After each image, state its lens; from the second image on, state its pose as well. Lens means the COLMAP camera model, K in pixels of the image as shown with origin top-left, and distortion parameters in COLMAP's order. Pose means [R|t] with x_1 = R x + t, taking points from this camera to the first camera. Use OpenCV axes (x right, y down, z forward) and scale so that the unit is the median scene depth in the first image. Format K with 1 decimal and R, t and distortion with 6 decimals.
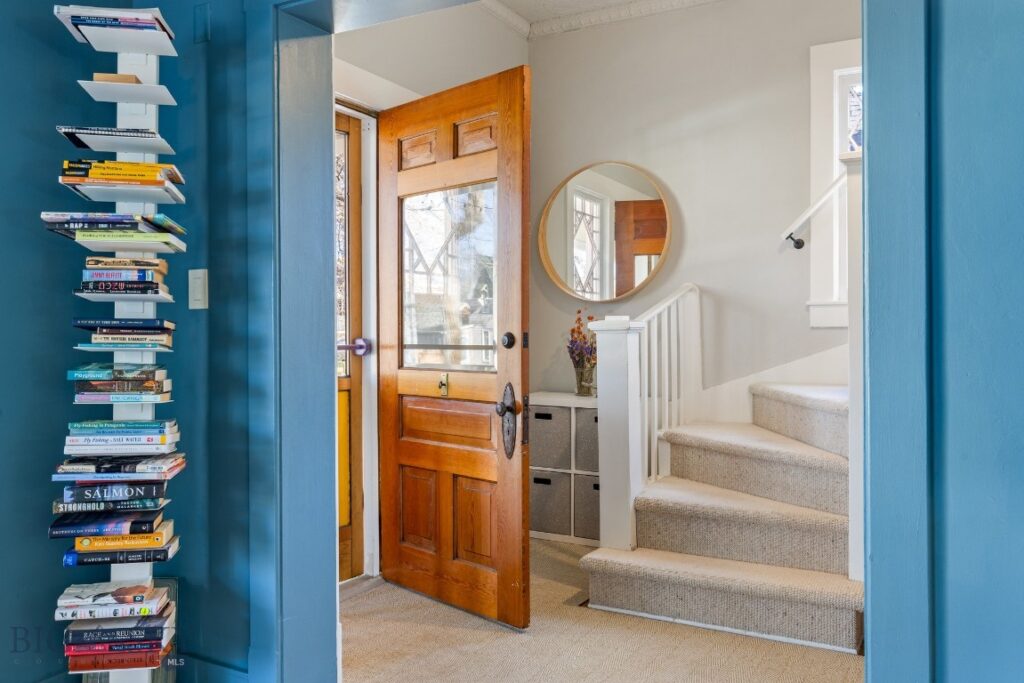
lens RADIAL K [[824.5, 0, 512.0], [0, 824.5, 341.5], [0, 0, 1]] dist [-0.003082, -0.000199]
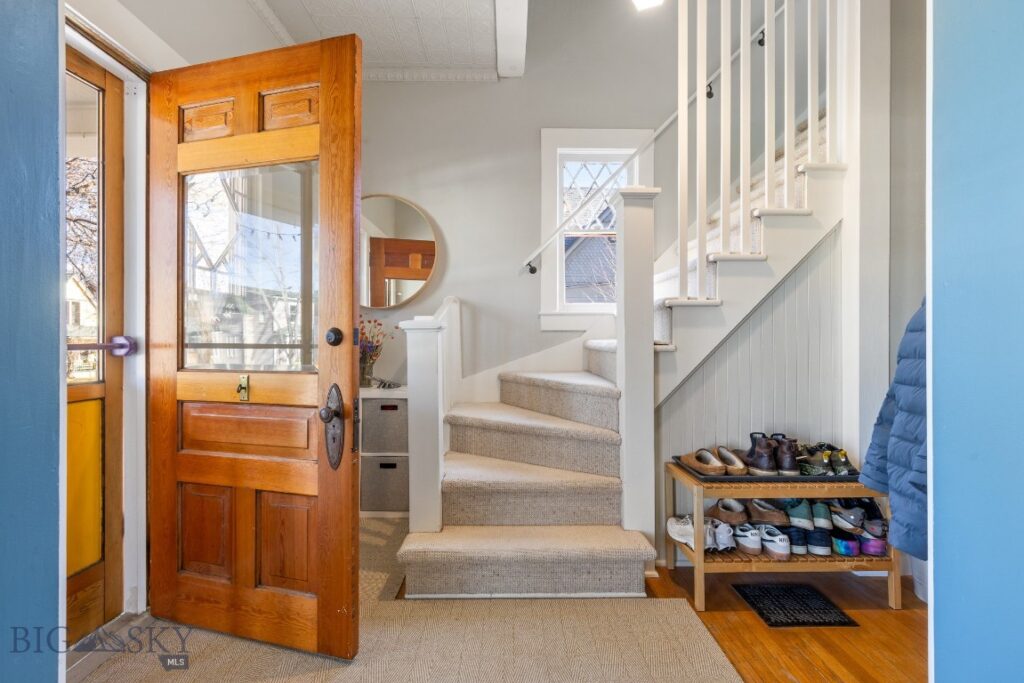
lens RADIAL K [[459.6, 0, 512.8], [0, 459.6, 337.4], [0, 0, 1]] dist [0.002915, 0.000067]
pose [[0.867417, 0.004480, 0.497561, -0.073955], [0.003012, 0.999894, -0.014253, 0.006070], [-0.497572, 0.013862, 0.867312, 0.411256]]
